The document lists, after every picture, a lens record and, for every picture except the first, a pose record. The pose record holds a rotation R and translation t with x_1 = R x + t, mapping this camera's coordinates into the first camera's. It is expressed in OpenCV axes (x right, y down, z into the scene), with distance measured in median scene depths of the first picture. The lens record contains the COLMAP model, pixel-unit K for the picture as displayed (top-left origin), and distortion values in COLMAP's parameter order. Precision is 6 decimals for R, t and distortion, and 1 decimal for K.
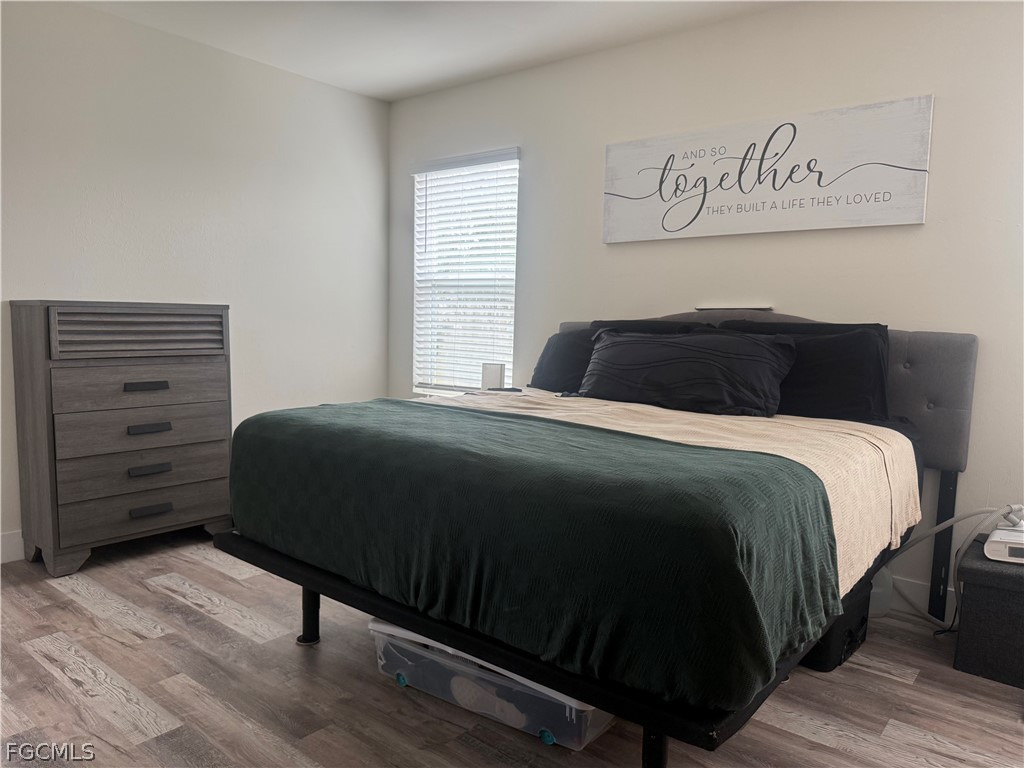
lens RADIAL K [[737.0, 0, 512.0], [0, 737.0, 384.0], [0, 0, 1]] dist [0.042095, -0.056552]
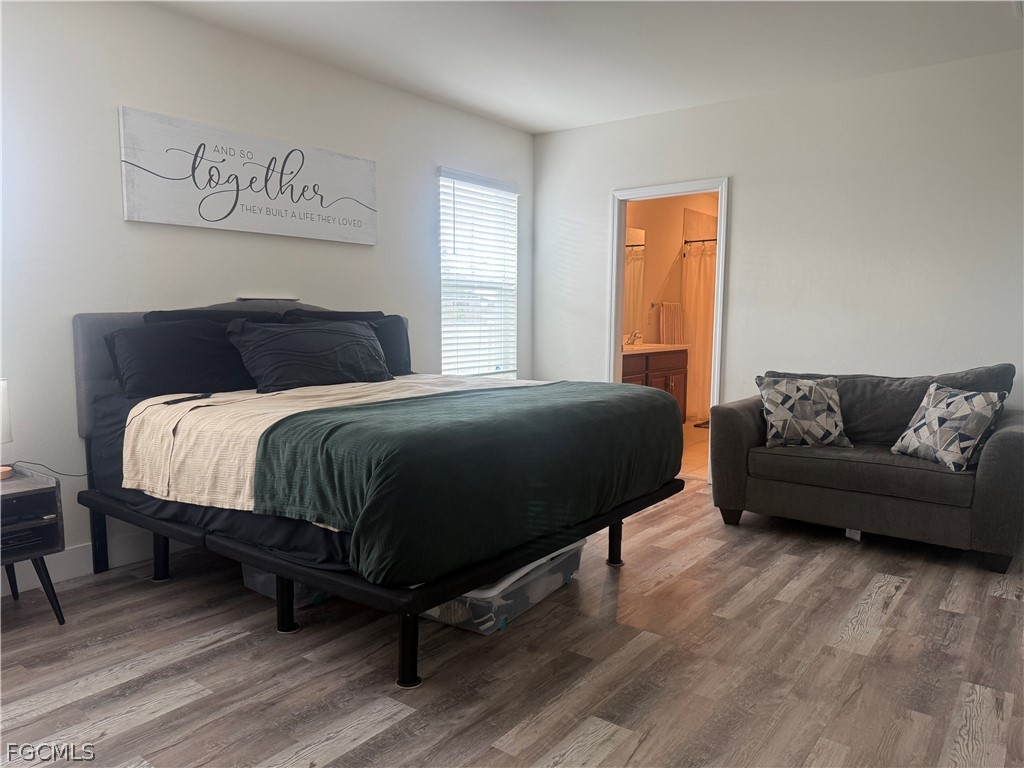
lens RADIAL K [[716.1, 0, 512.0], [0, 716.1, 384.0], [0, 0, 1]] dist [0.122365, -0.176499]
pose [[-0.032246, -0.120045, 0.992245, -0.852444], [0.090907, 0.988294, 0.122521, -0.077180], [-0.995337, 0.094153, -0.020955, 0.674037]]
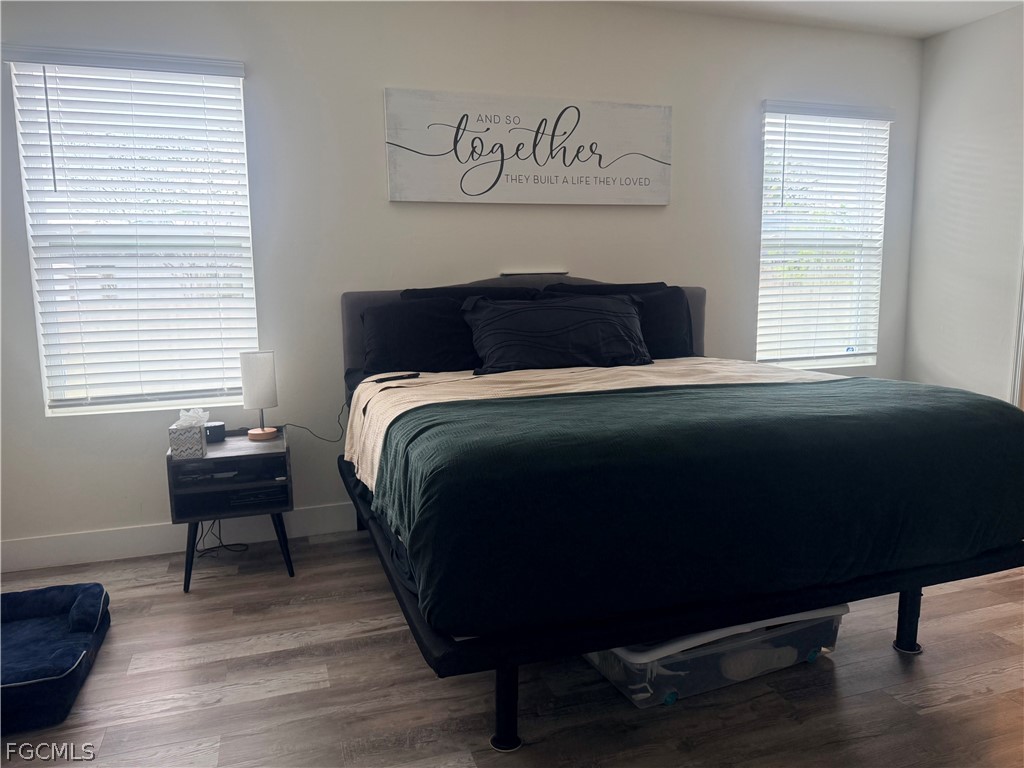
lens RADIAL K [[715.3, 0, 531.5], [0, 715.3, 385.2], [0, 0, 1]] dist [0.112606, -0.154143]
pose [[0.526154, -0.151165, 0.836846, -0.620176], [0.106967, 0.988022, 0.111219, -0.058291], [-0.843635, 0.030996, 0.536022, 0.452505]]
